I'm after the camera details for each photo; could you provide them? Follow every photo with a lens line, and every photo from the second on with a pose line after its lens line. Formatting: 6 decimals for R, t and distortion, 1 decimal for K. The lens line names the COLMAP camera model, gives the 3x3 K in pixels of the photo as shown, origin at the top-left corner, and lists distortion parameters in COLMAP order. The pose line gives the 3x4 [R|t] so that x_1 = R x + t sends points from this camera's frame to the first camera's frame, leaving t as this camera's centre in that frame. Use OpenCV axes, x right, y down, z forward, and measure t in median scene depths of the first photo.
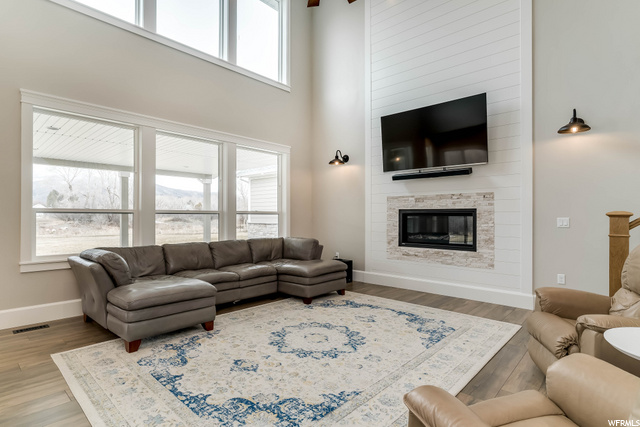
lens RADIAL K [[331.2, 0, 317.6], [0, 331.2, 215.3], [0, 0, 1]] dist [-0.002546, -0.000348]
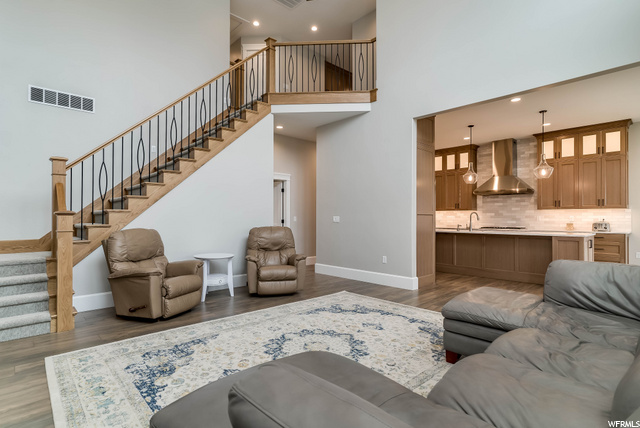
lens RADIAL K [[331.2, 0, 317.6], [0, 331.2, 215.8], [0, 0, 1]] dist [-0.002546, -0.000348]
pose [[-0.997406, -0.005343, 0.071783, -0.064451], [-0.005983, 0.999944, -0.008714, 0.010154], [-0.071733, -0.009121, -0.997382, 1.720440]]
